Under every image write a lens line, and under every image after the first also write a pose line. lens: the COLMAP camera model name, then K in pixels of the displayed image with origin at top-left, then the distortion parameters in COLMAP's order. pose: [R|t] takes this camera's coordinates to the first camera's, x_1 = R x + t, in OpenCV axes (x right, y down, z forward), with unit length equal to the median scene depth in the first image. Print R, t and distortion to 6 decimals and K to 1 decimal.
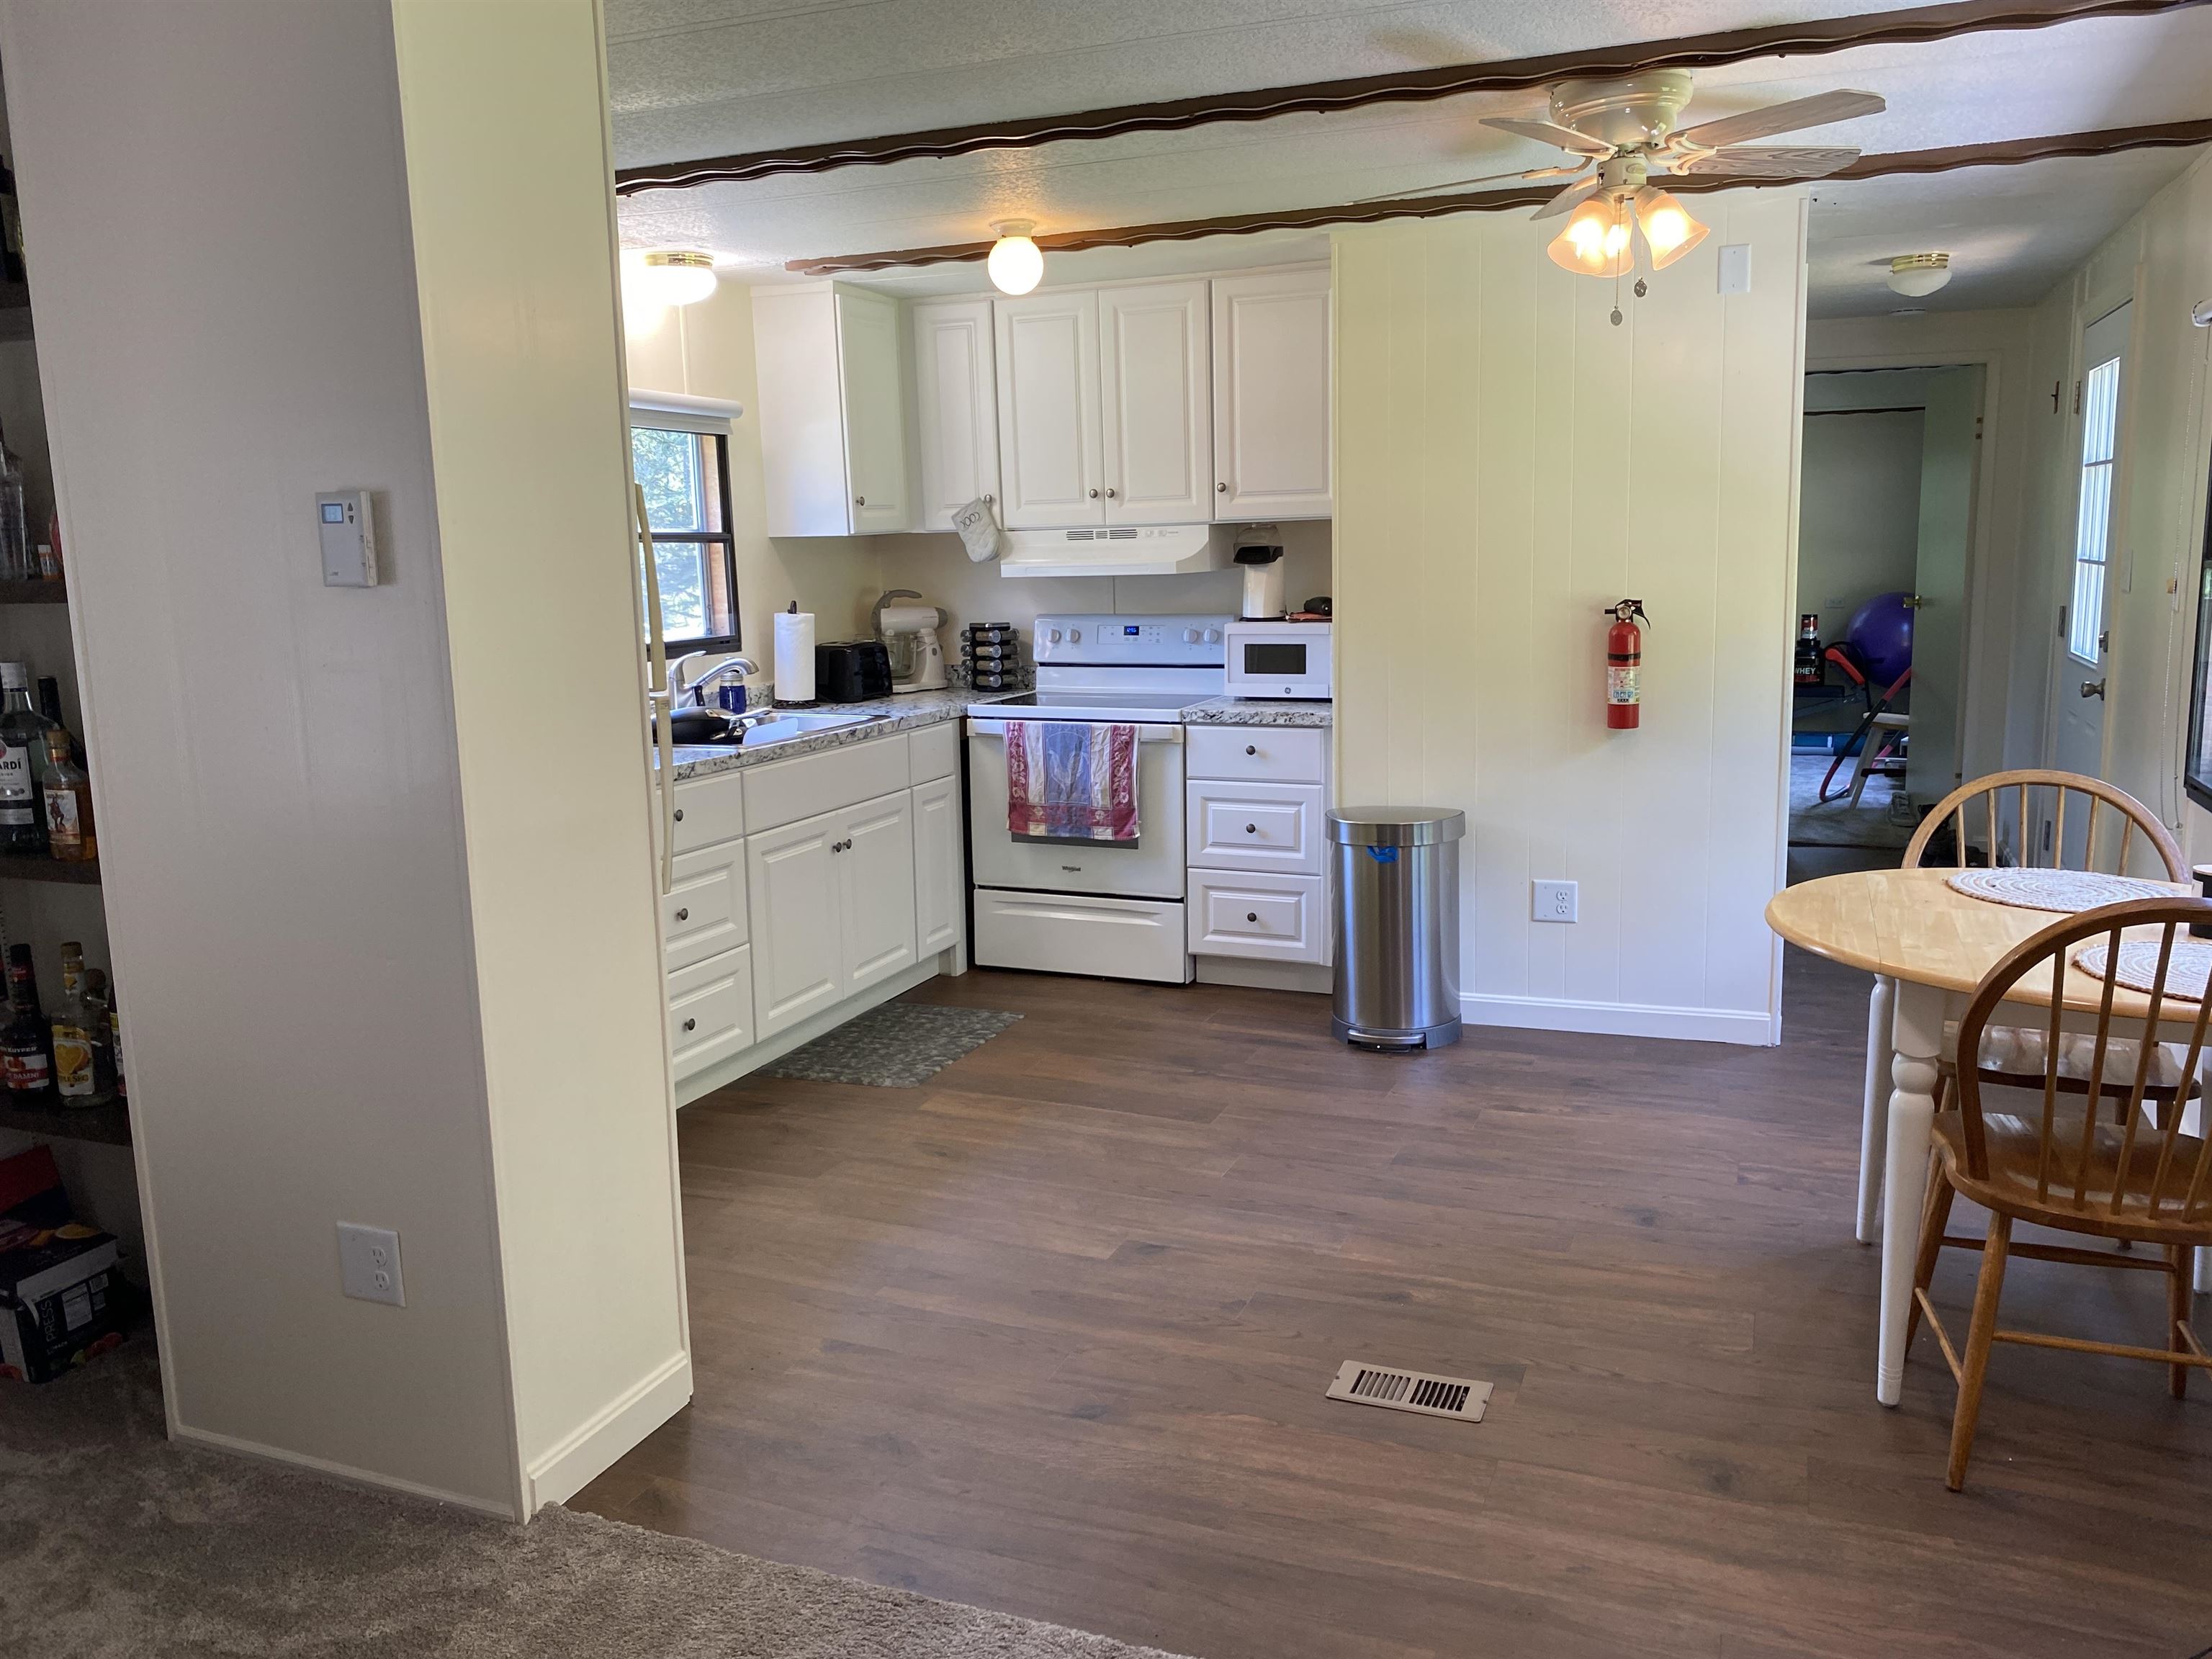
lens RADIAL K [[1685.5, 0, 1106.4], [0, 1685.5, 830.1], [0, 0, 1]] dist [0.073017, -0.047494]
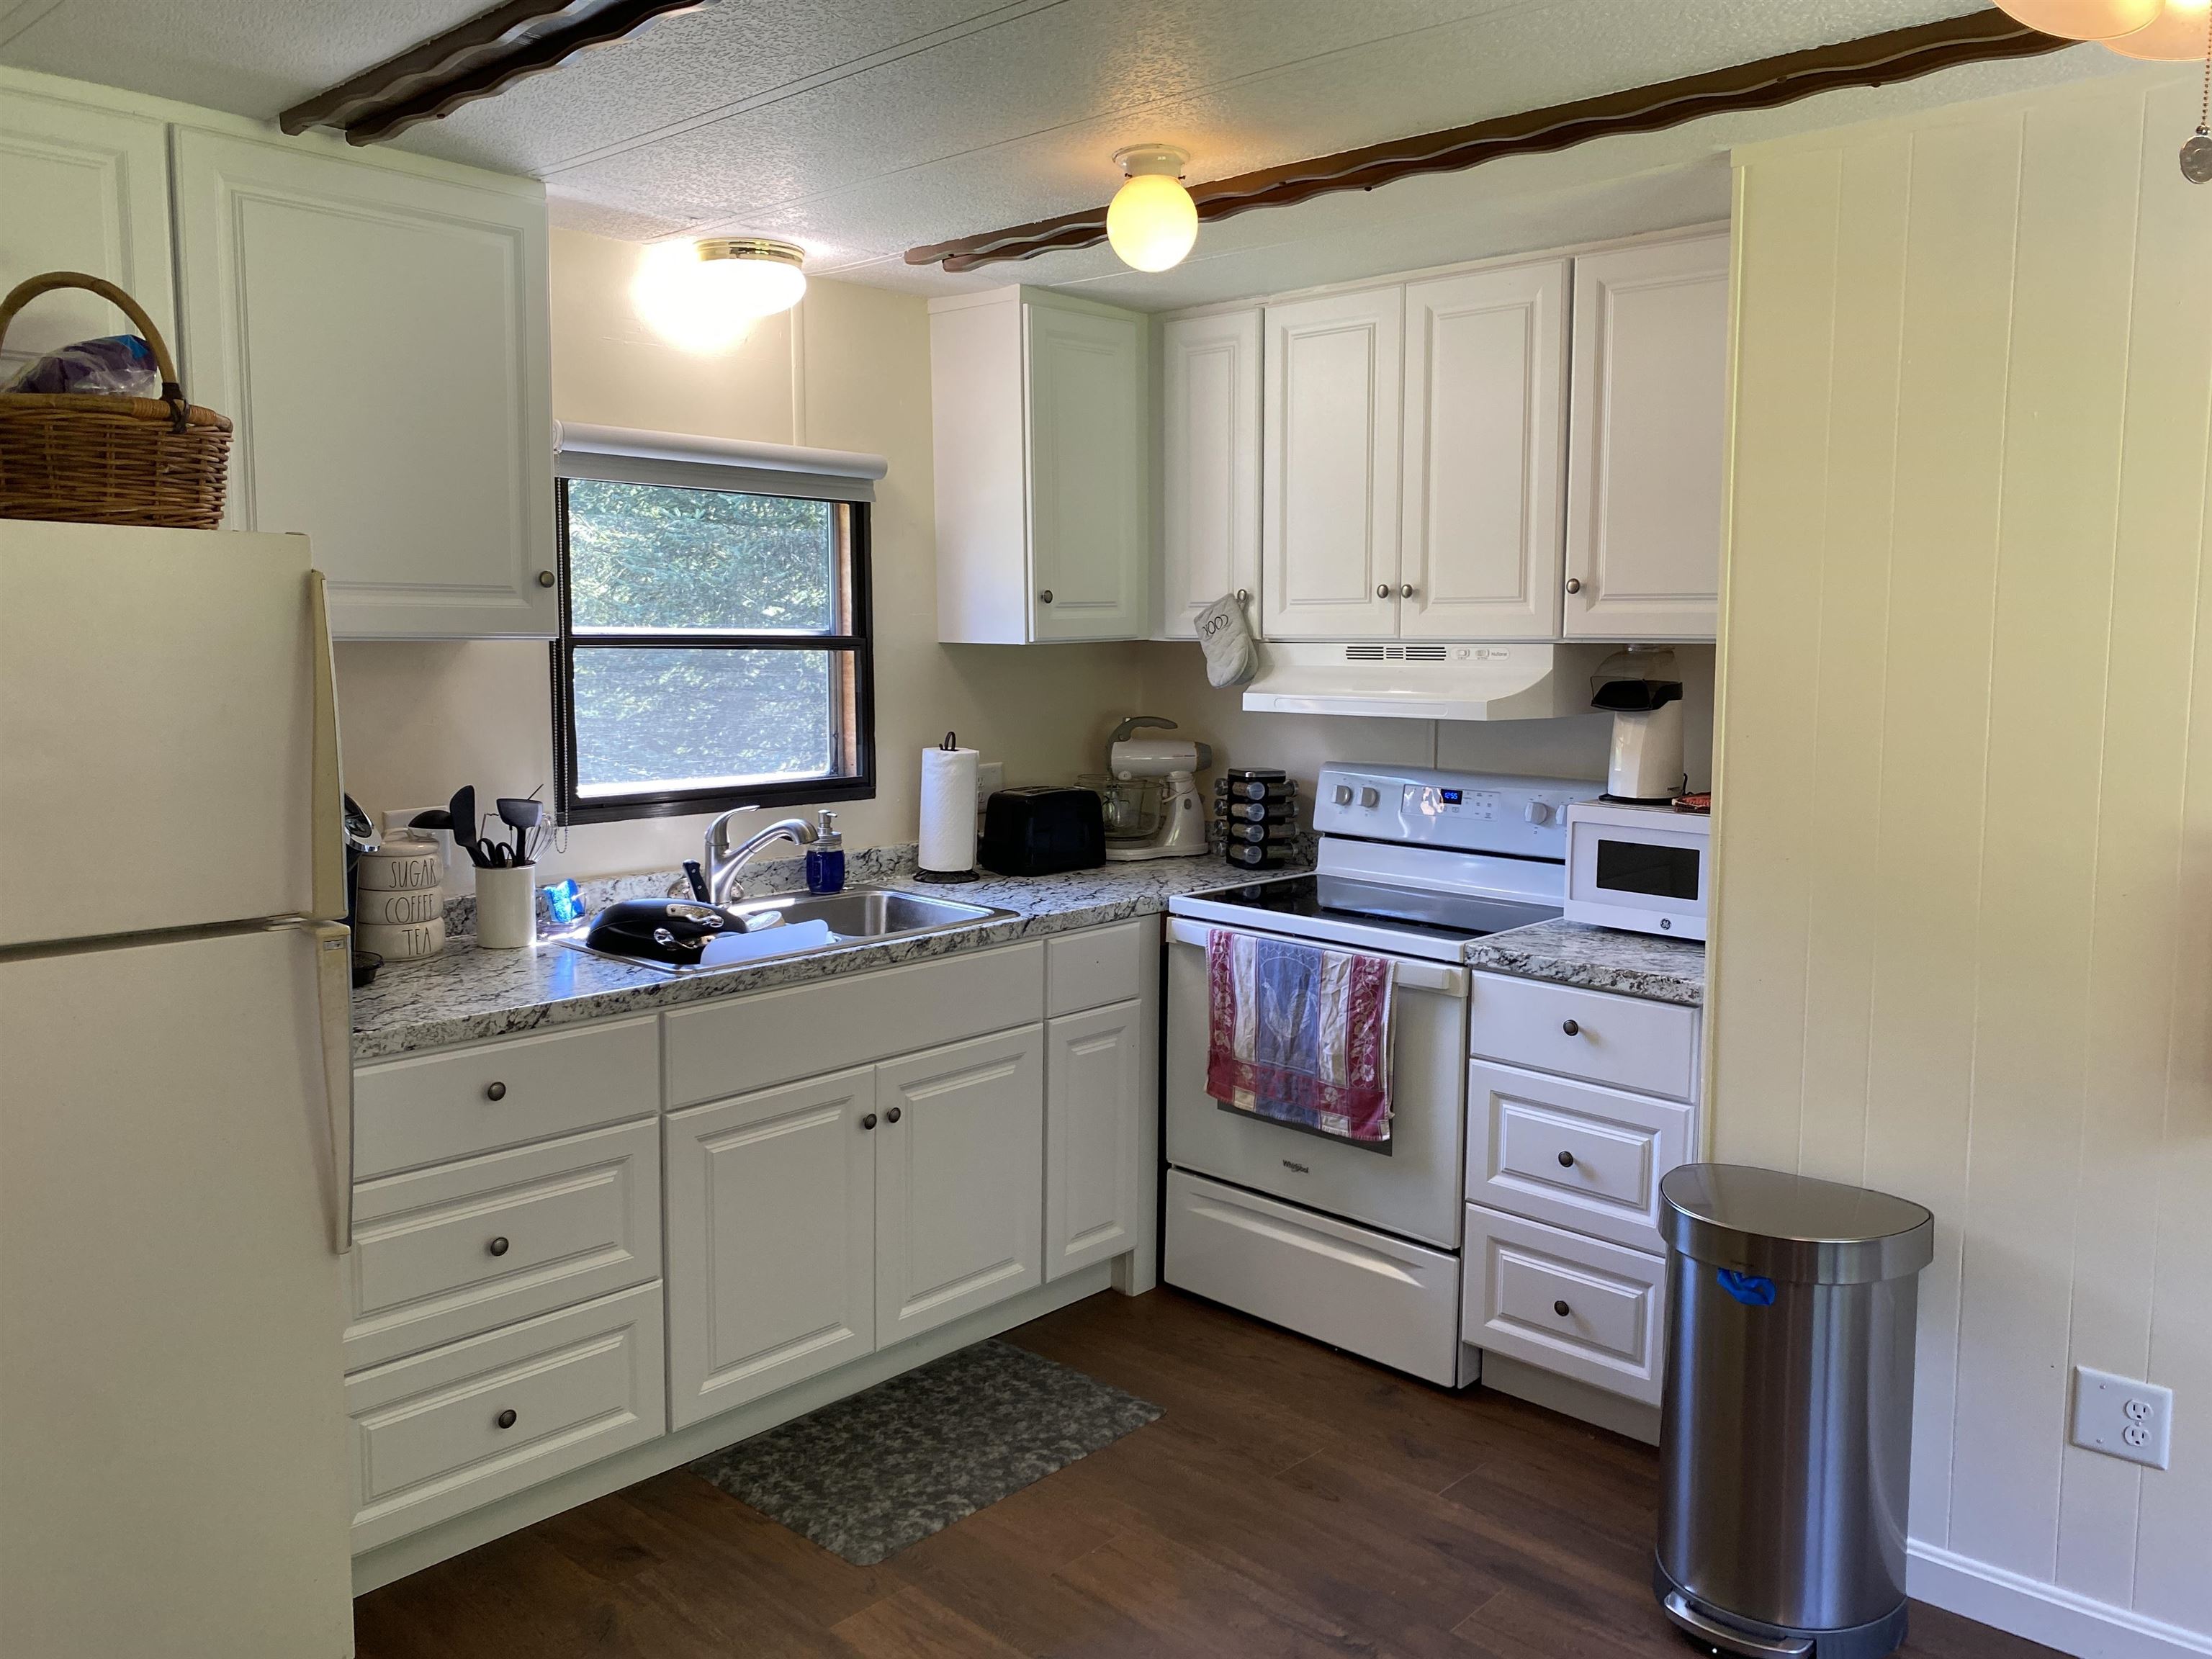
lens RADIAL K [[1685.5, 0, 1122.7], [0, 1685.5, 797.5], [0, 0, 1]] dist [0.073017, -0.047494]
pose [[0.931608, 0.065457, -0.357521, 0.142666], [-0.087253, 0.995162, -0.045160, -0.084401], [0.352835, 0.073266, 0.932813, 0.374165]]
